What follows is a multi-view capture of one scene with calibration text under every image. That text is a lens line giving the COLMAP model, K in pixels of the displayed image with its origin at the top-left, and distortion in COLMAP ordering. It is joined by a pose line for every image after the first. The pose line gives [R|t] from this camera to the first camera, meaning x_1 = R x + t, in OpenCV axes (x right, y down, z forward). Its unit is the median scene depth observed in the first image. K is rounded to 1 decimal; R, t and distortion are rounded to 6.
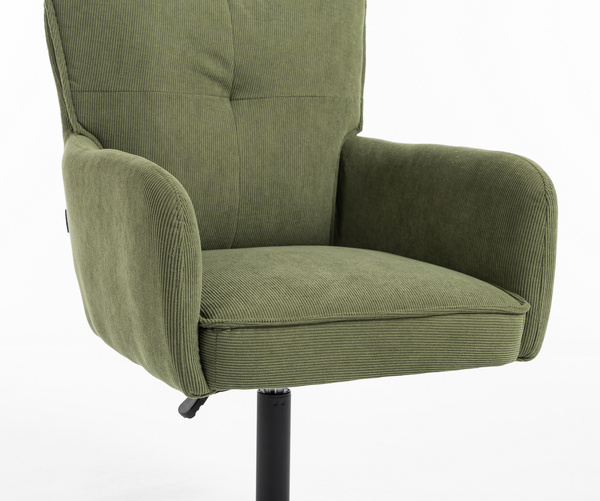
lens RADIAL K [[1100.7, 0, 300.0], [0, 1100.7, 250.5], [0, 0, 1]] dist [0.012704, -0.104361]
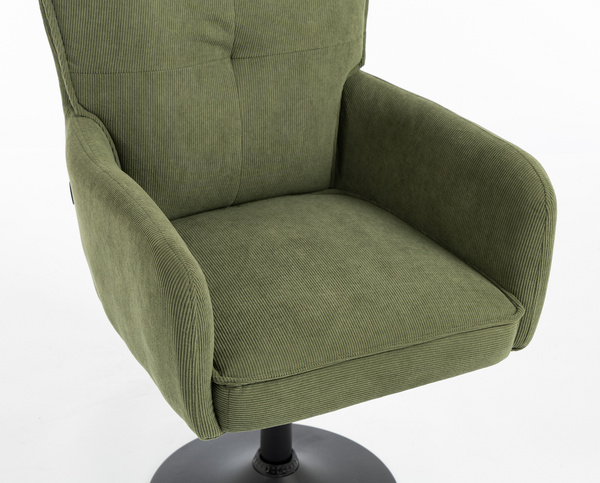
lens RADIAL K [[1122.5, 0, 300.0], [0, 1122.5, 241.5], [0, 0, 1]] dist [-0.005393, 0.104150]
pose [[0.999927, 0.000230, 0.012055, -0.016546], [-0.003536, 0.961449, 0.274961, -0.298580], [-0.011528, -0.274984, 0.961380, -0.004655]]
